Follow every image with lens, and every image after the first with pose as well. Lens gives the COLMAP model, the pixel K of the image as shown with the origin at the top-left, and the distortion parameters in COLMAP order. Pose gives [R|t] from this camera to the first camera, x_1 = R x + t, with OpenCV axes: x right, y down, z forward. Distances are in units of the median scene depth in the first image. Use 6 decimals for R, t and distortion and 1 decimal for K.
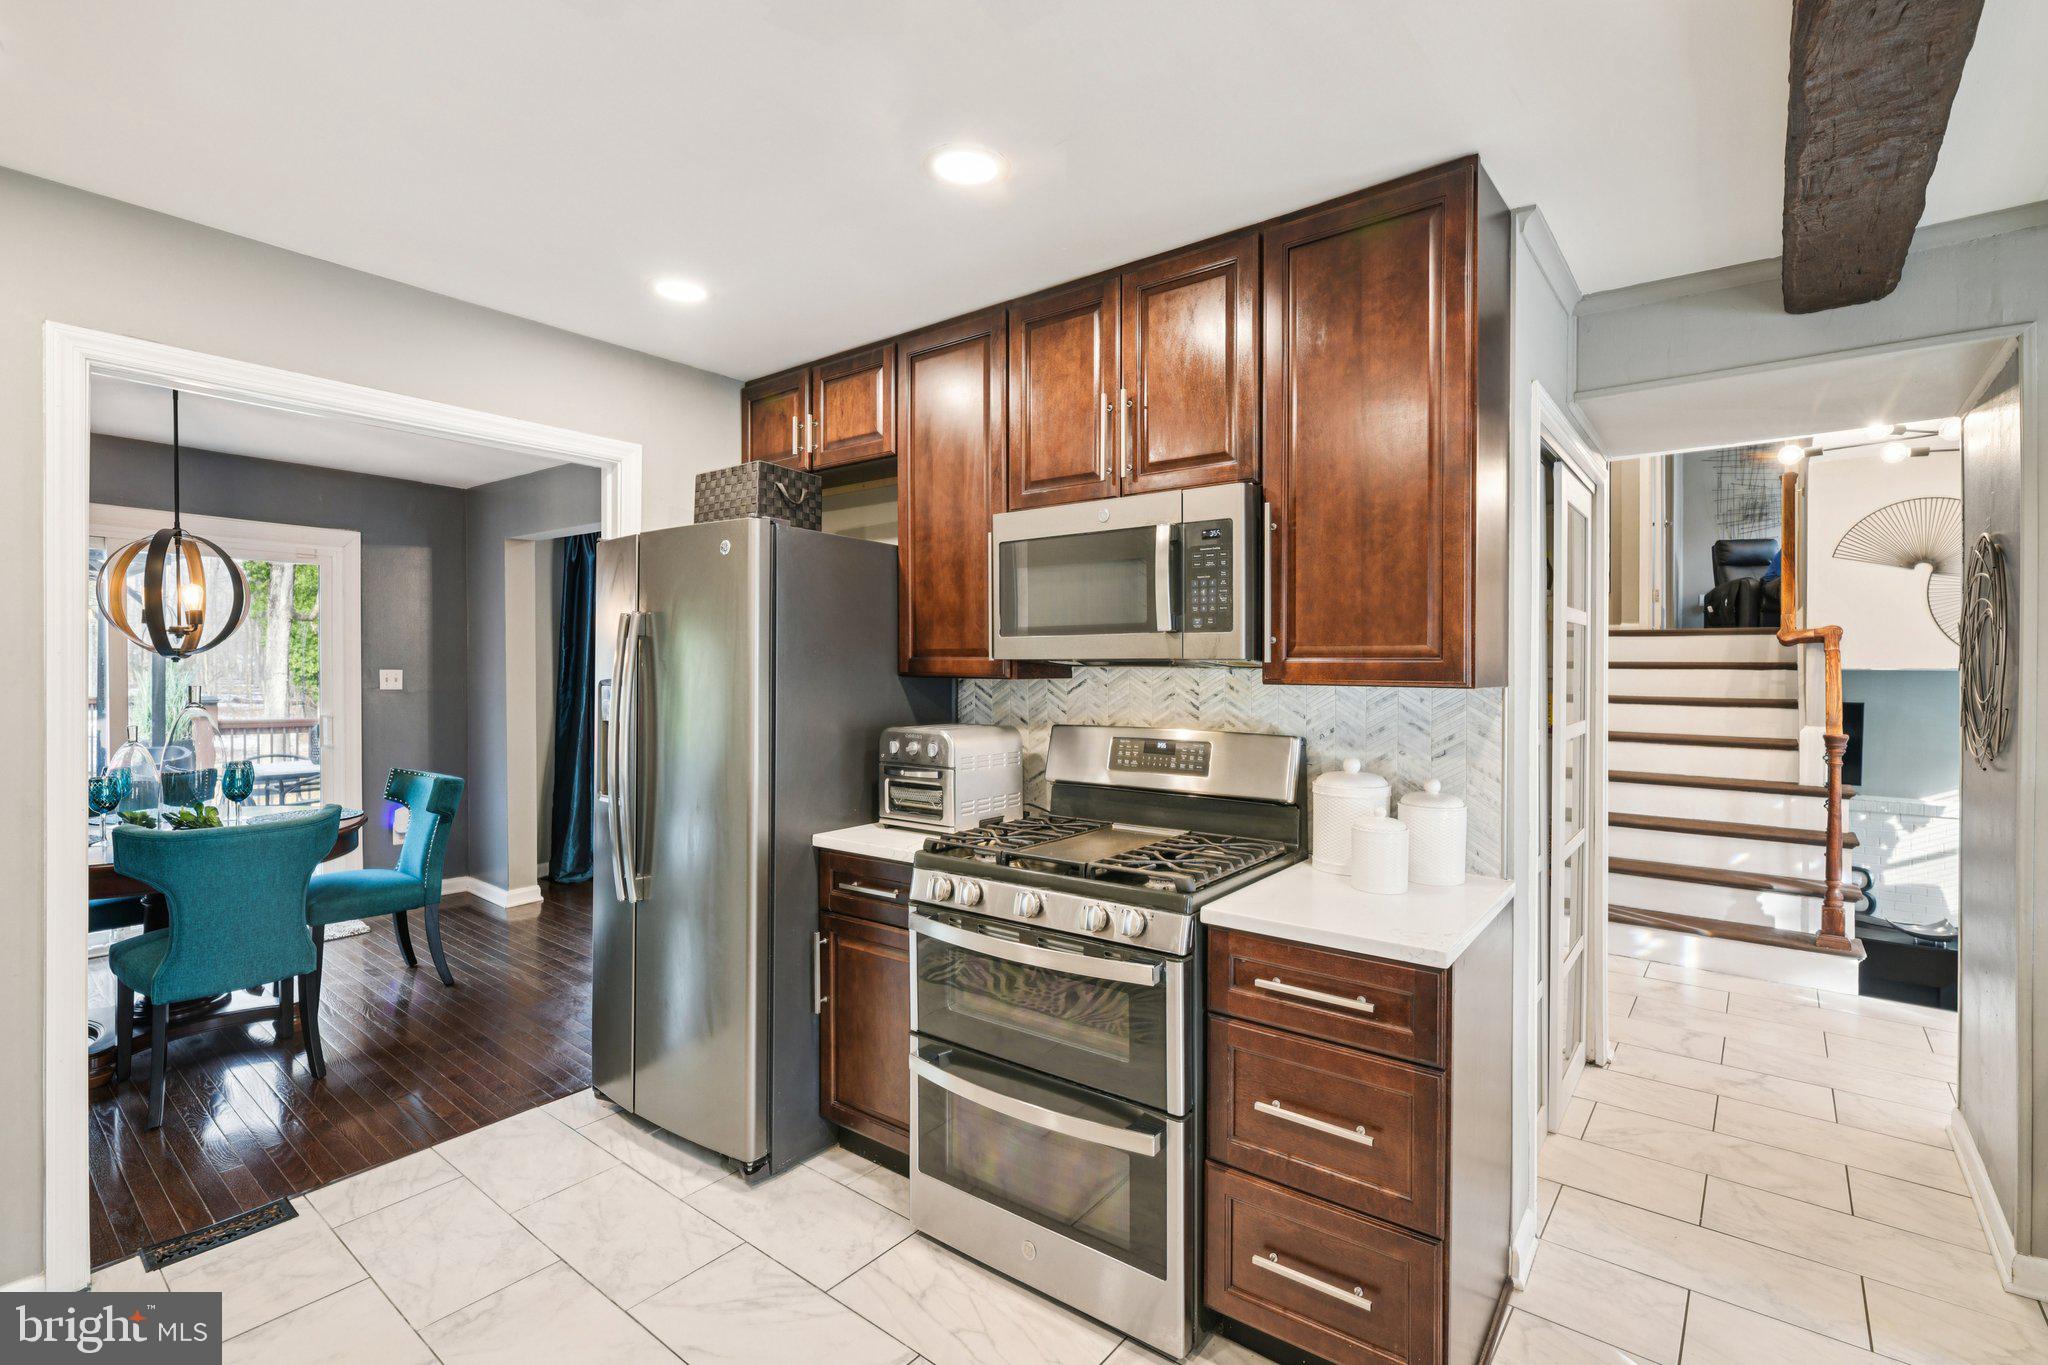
lens RADIAL K [[897.3, 0, 1006.1], [0, 897.3, 662.5], [0, 0, 1]] dist [-0.013454, -0.000834]
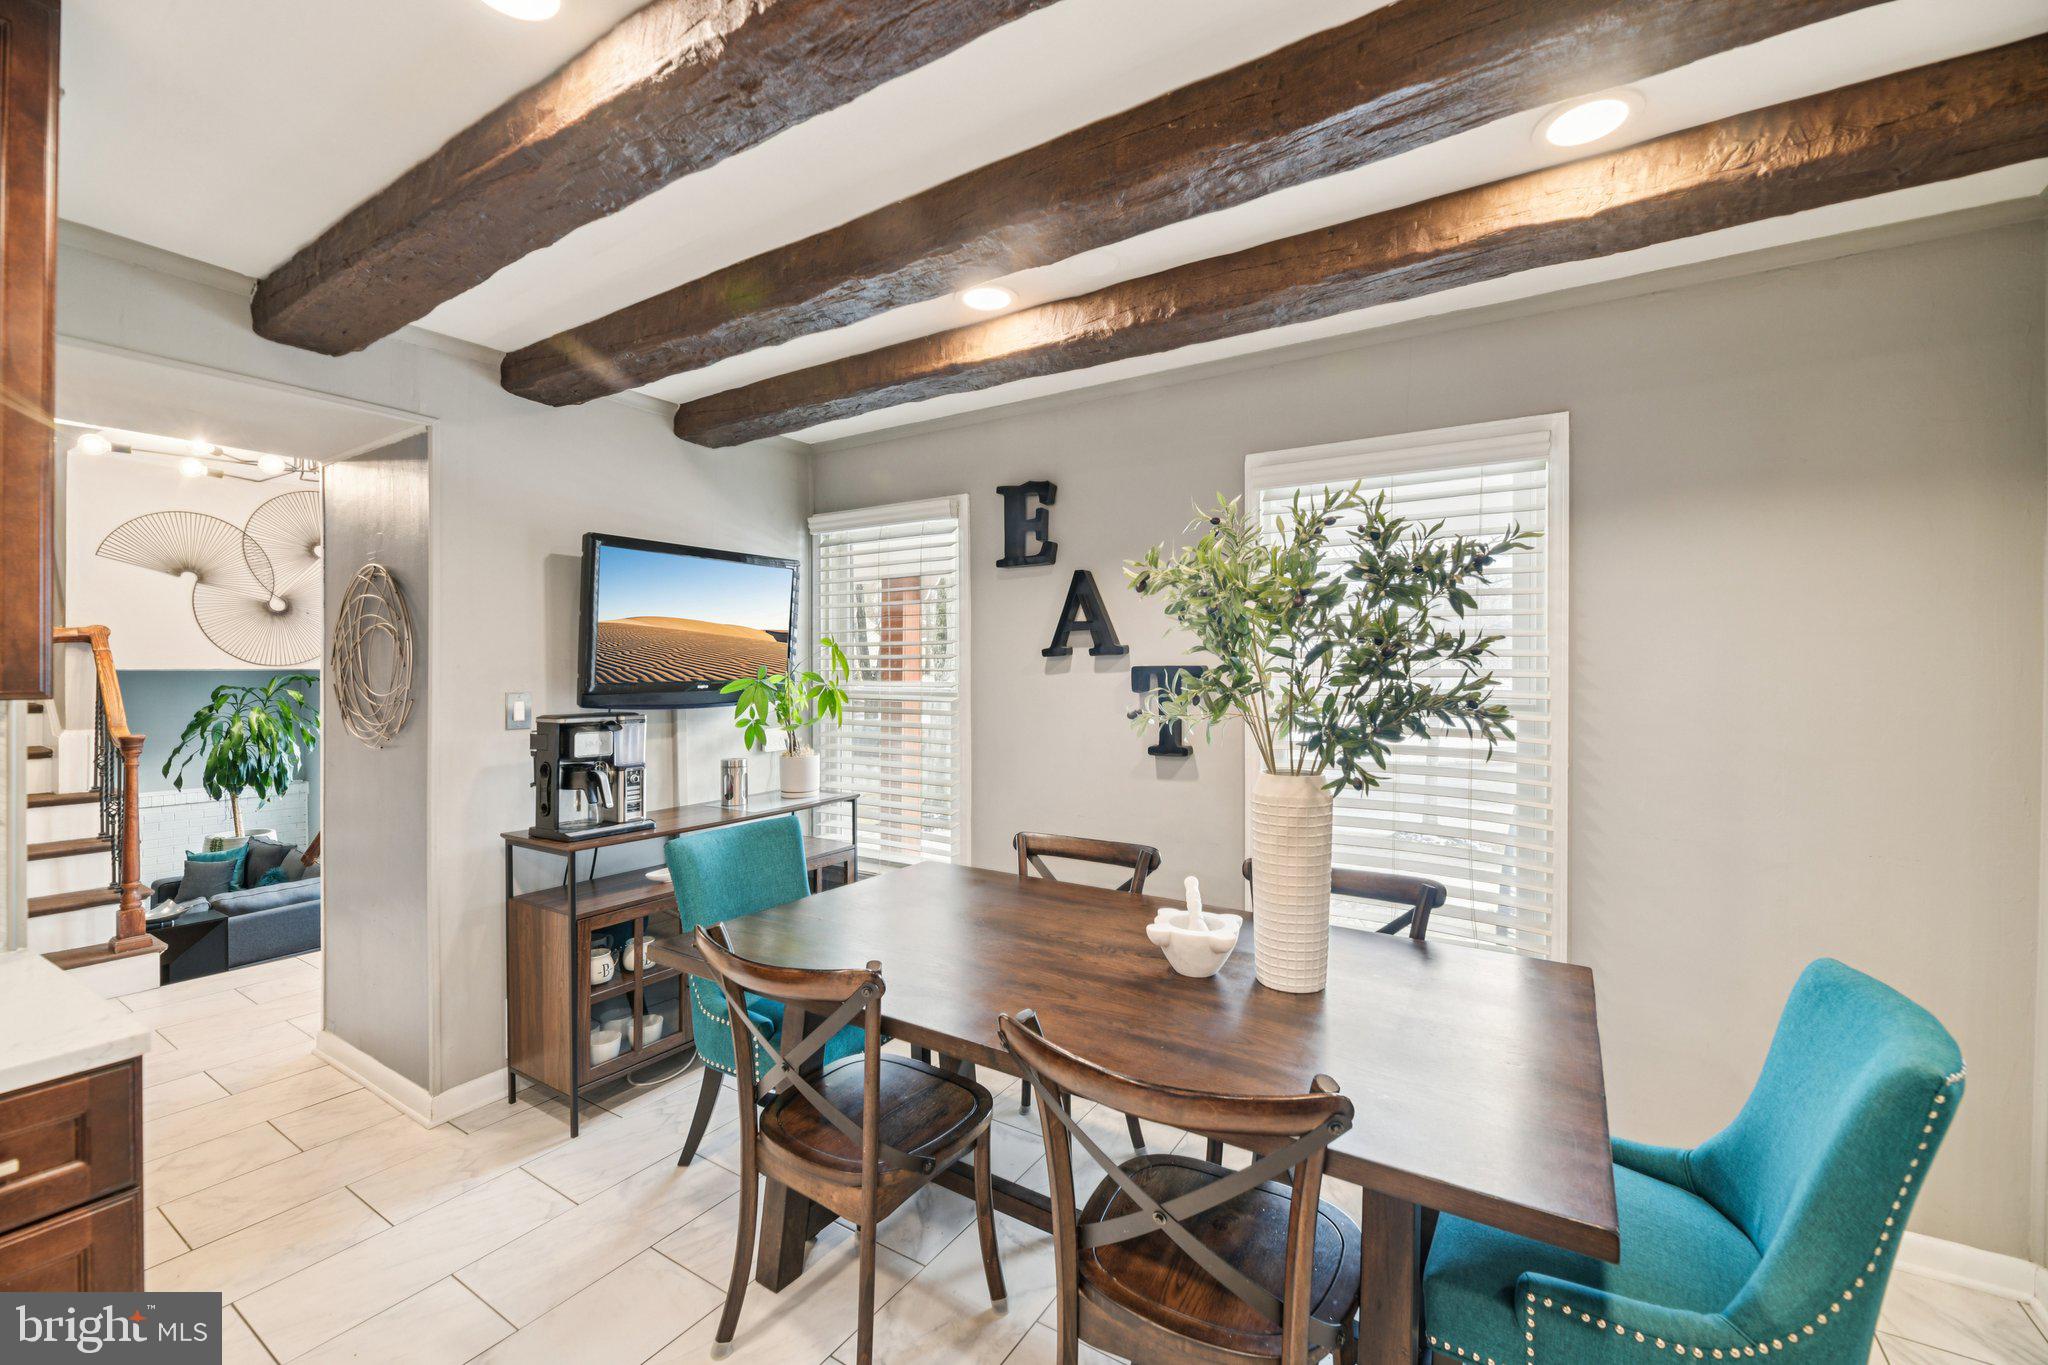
lens RADIAL K [[838.4, 0, 1020.8], [0, 838.4, 670.2], [0, 0, 1]] dist [0.001583, 0.000132]
pose [[-0.096659, -0.006006, 0.995299, -0.220328], [-0.003462, 0.999978, 0.005698, -0.002970], [-0.995312, -0.002895, -0.096677, 0.200147]]
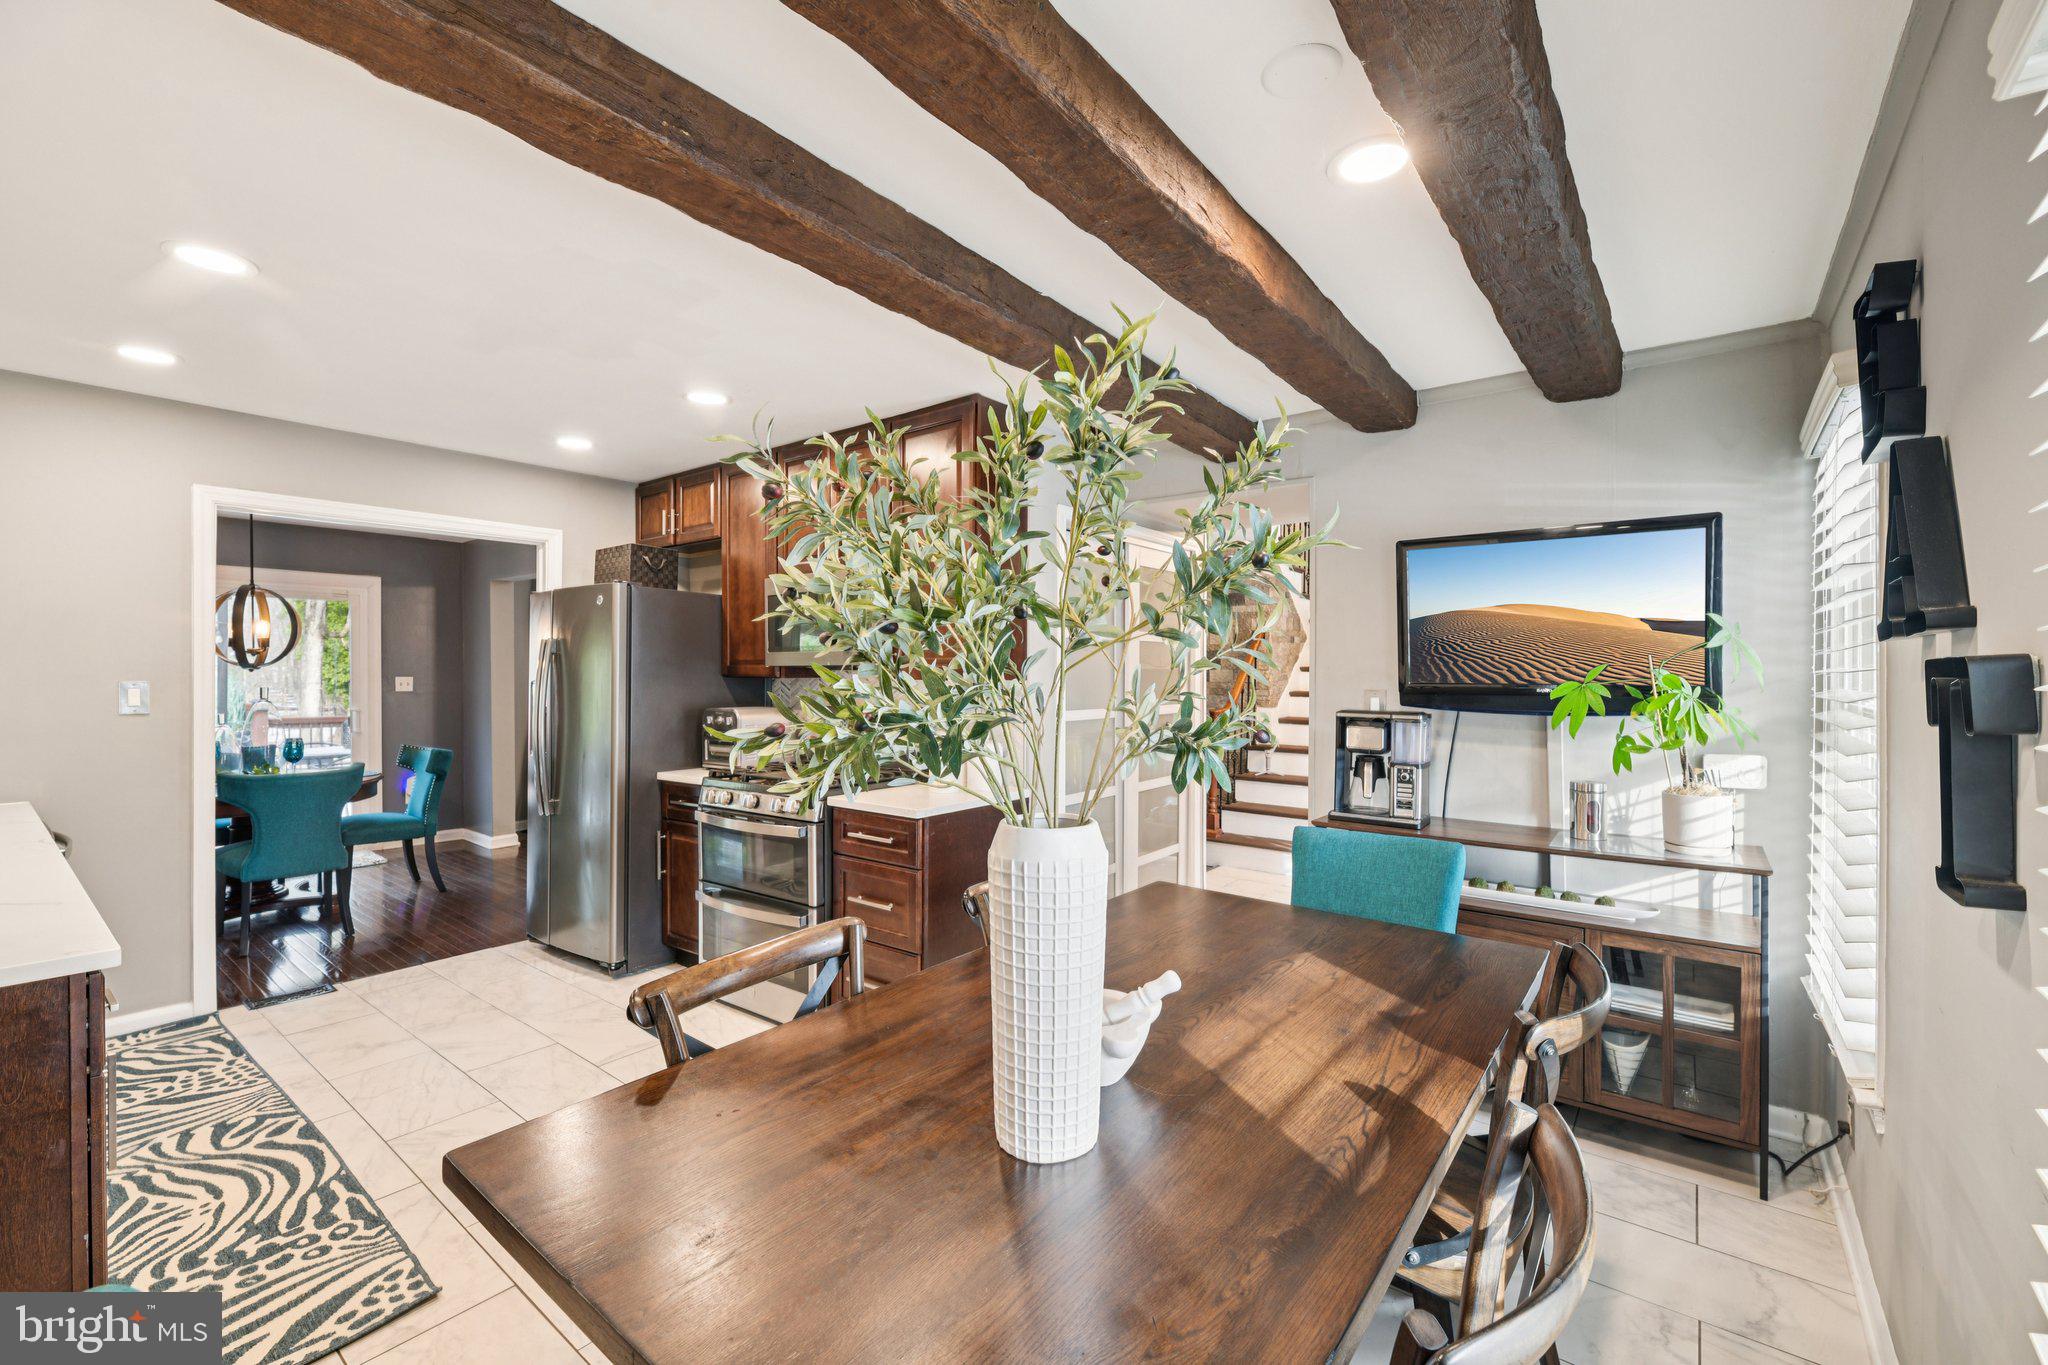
lens RADIAL K [[855.7, 0, 1038.8], [0, 855.7, 684.1], [0, 0, 1]] dist [0.005656, -0.002260]
pose [[0.999812, -0.001684, 0.019339, 0.386081], [0.001470, 0.999937, 0.011093, 0.010103], [-0.019356, -0.011062, 0.999751, -0.499235]]
